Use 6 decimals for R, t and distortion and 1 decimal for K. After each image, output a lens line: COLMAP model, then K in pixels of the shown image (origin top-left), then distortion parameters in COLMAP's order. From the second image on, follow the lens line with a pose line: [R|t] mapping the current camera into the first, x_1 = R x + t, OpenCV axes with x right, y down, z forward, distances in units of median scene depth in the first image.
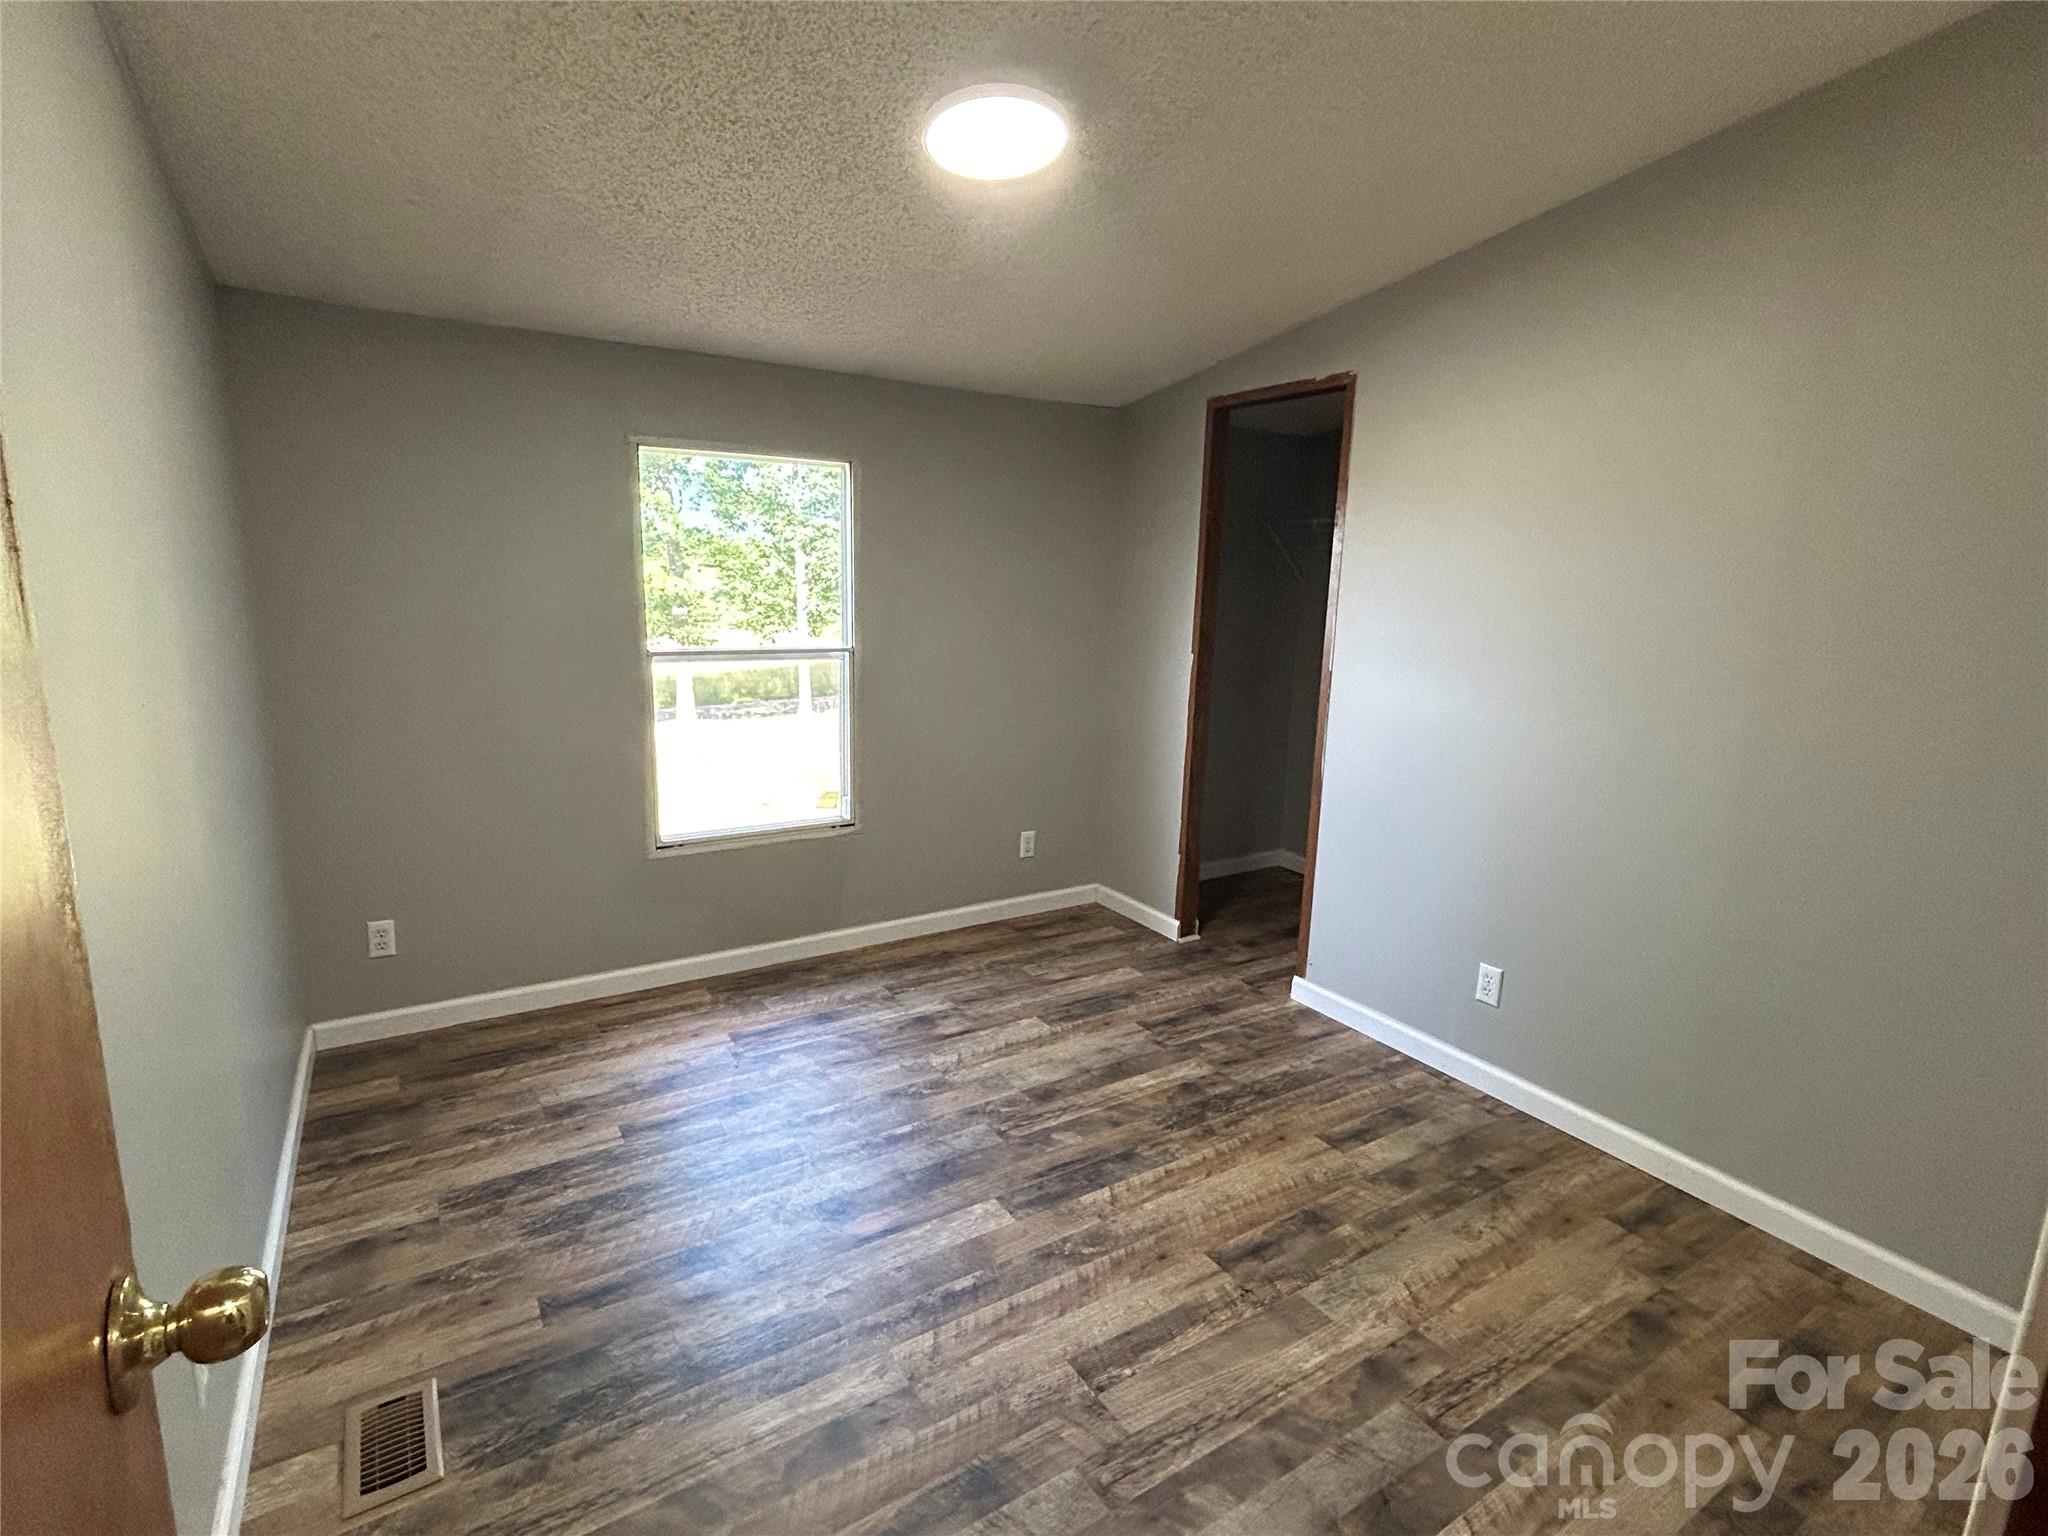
lens RADIAL K [[996.4, 0, 1023.8], [0, 996.4, 769.3], [0, 0, 1]] dist [-0.005041, -0.000478]
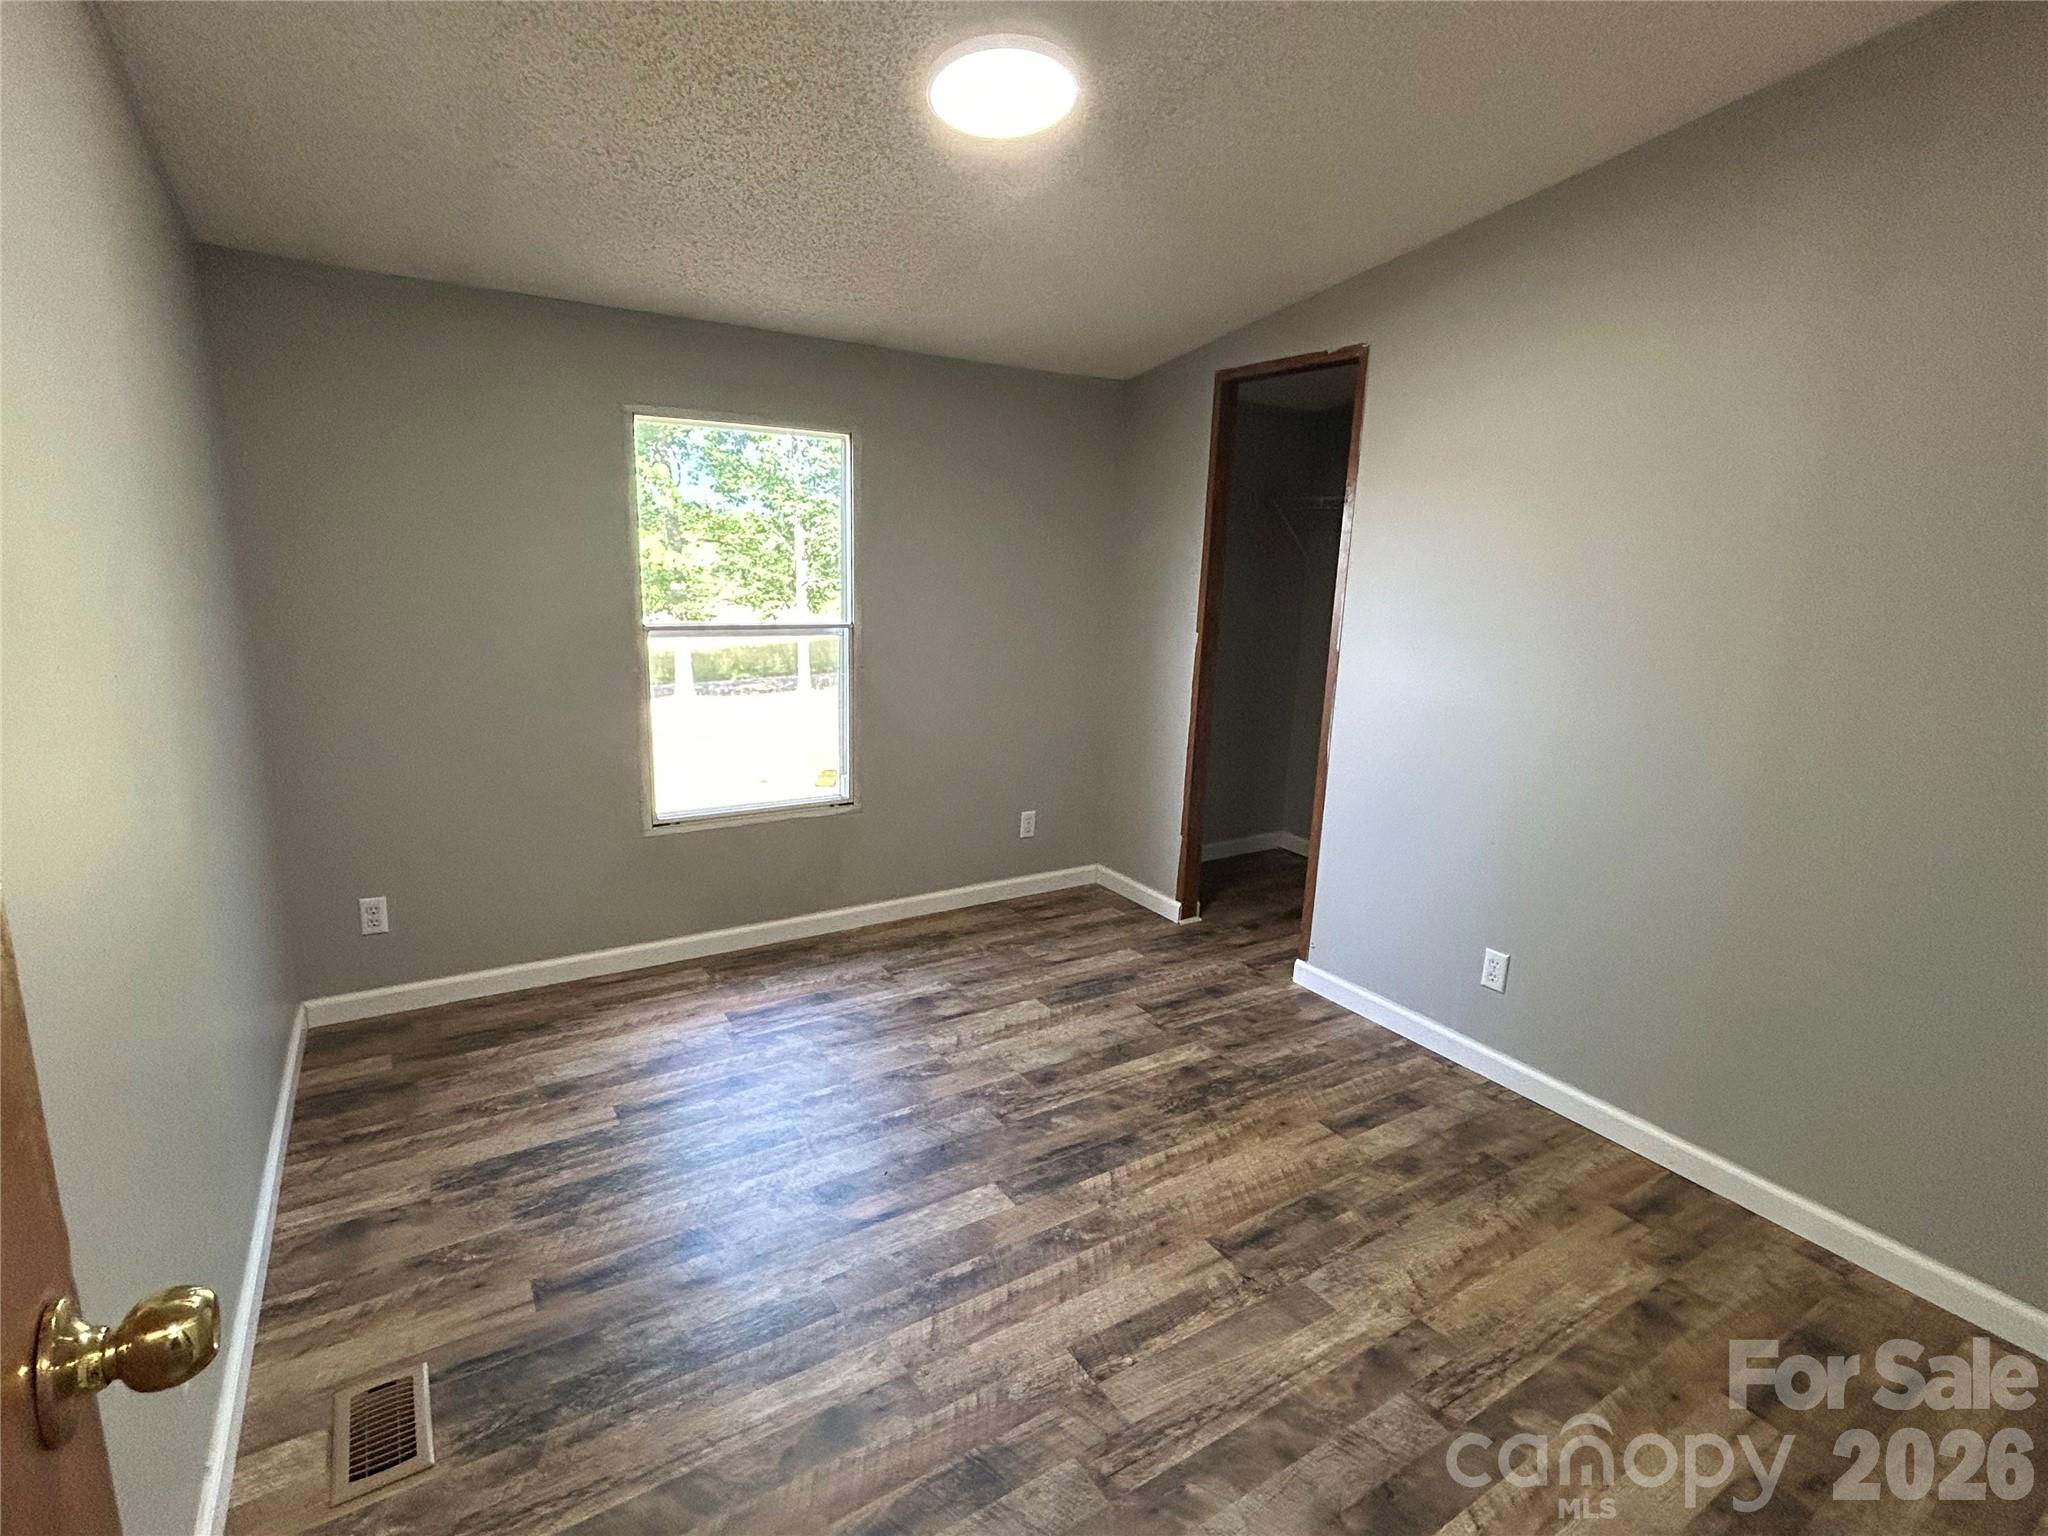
lens RADIAL K [[996.4, 0, 1026.3], [0, 996.4, 771.4], [0, 0, 1]] dist [-0.005041, -0.000478]
pose [[0.999968, 0.007208, 0.003419, -0.003424], [-0.007286, 0.999697, 0.023492, -0.001304], [-0.003249, -0.023516, 0.999718, 0.020652]]
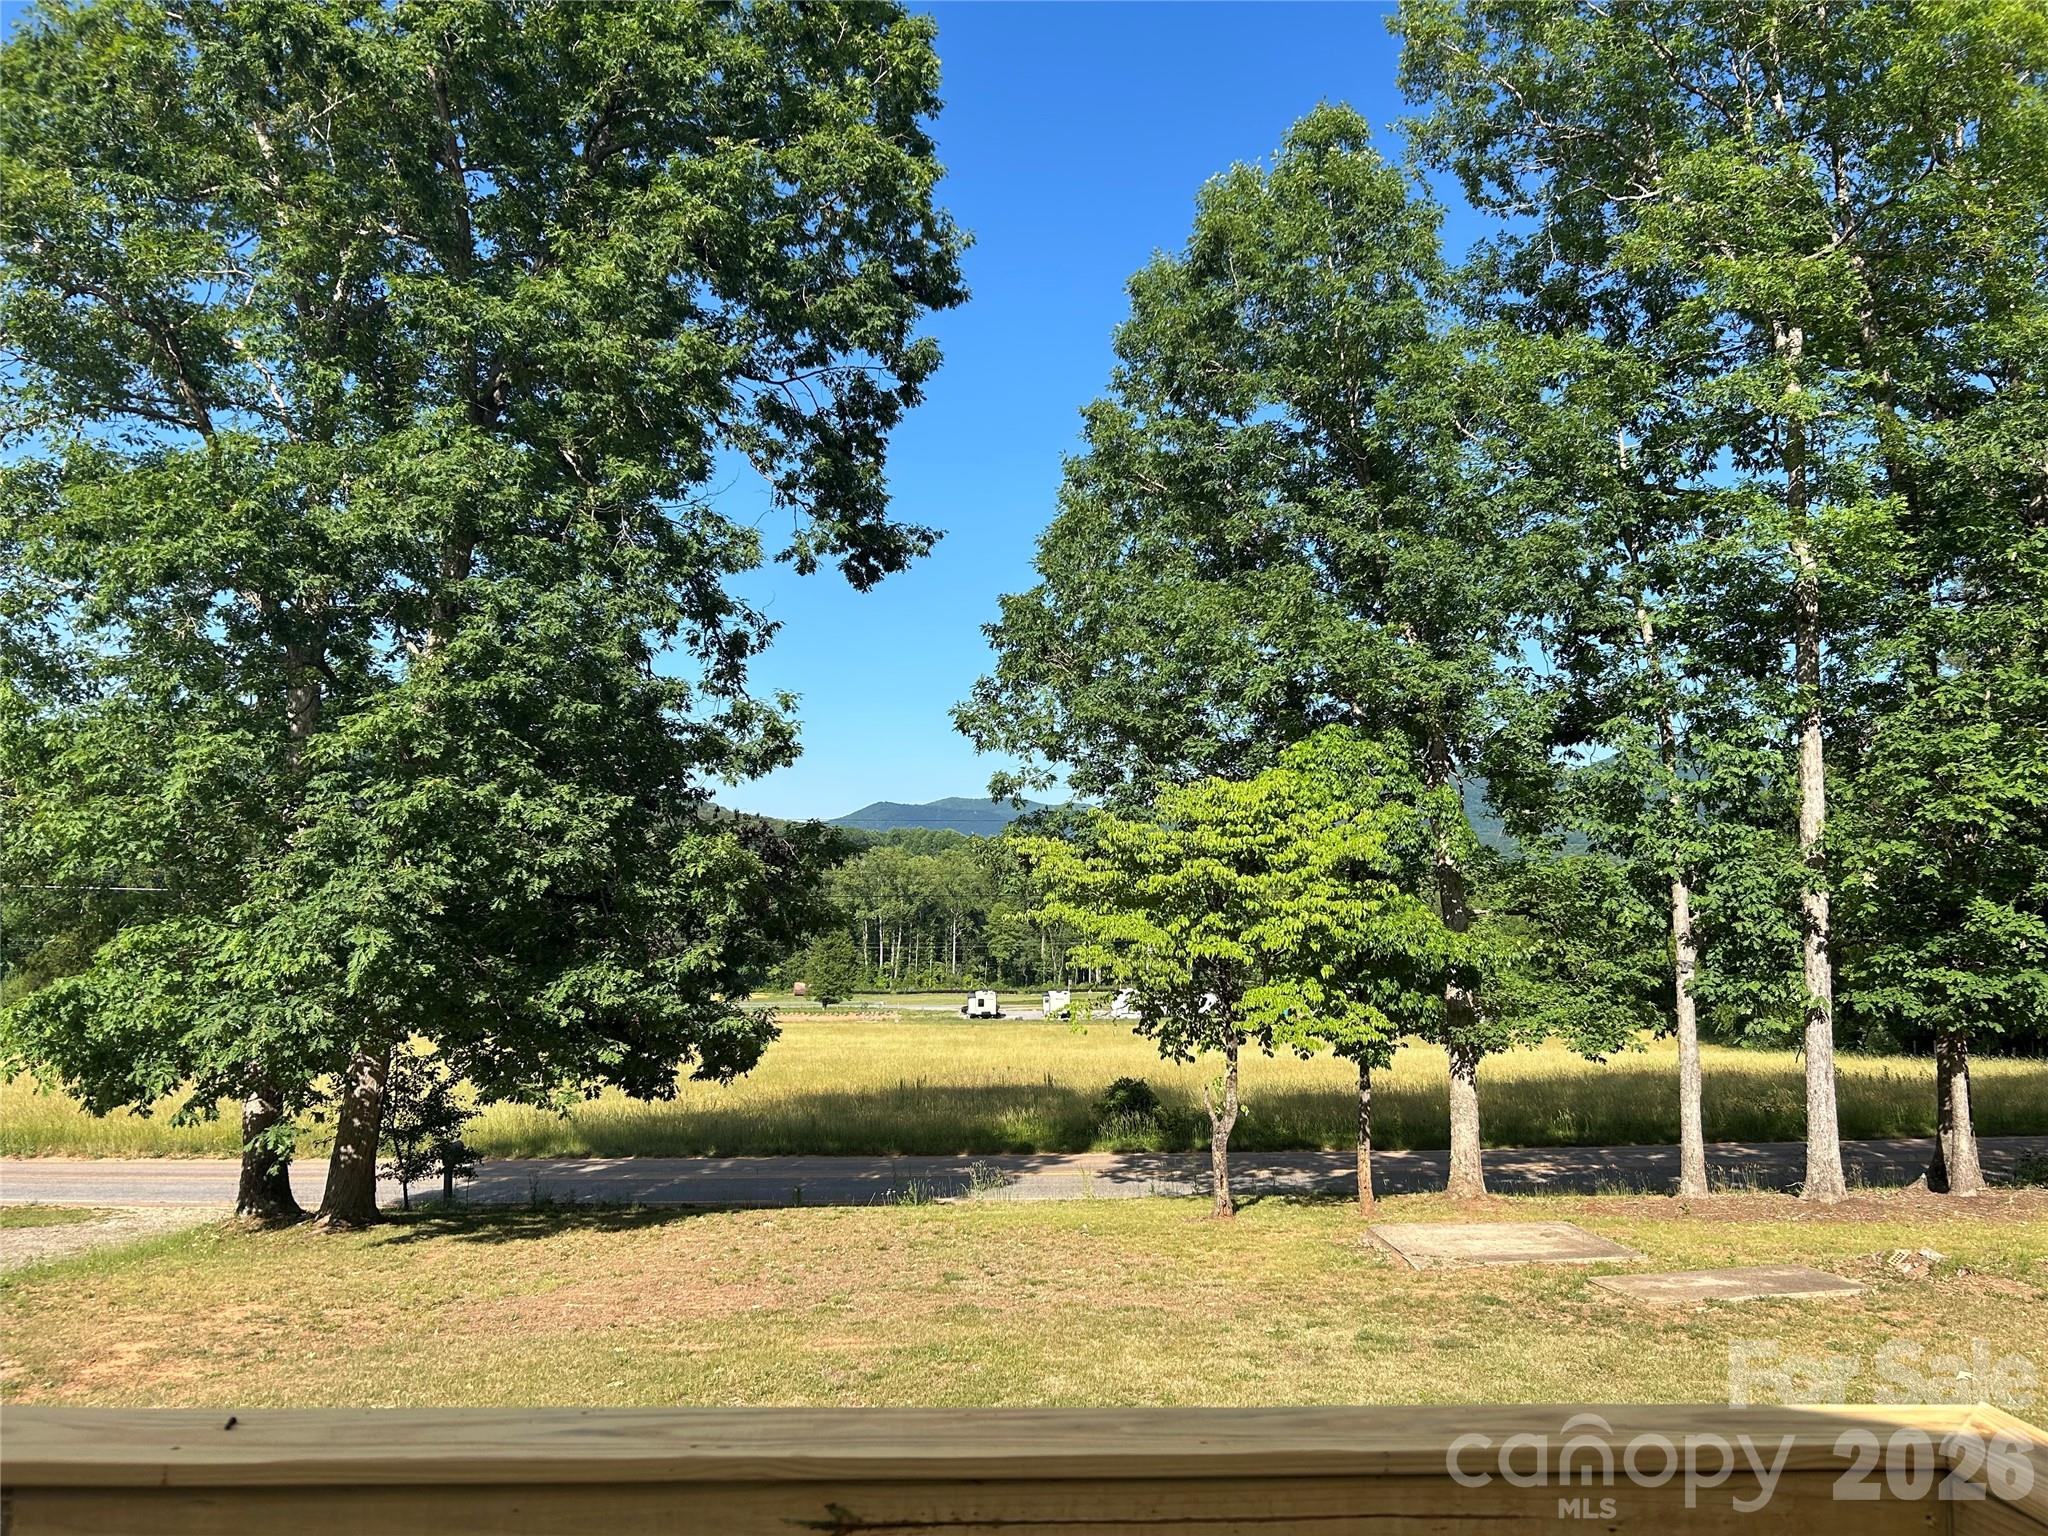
lens RADIAL K [[1540.4, 0, 1026.7], [0, 1540.4, 768.5], [0, 0, 1]] dist [0.062711, -0.067832]
pose [[0.833039, -0.068713, -0.548930, -0.915170], [-0.094267, 0.960114, -0.263240, -0.435751], [0.545124, 0.271036, 0.793335, 2.177154]]
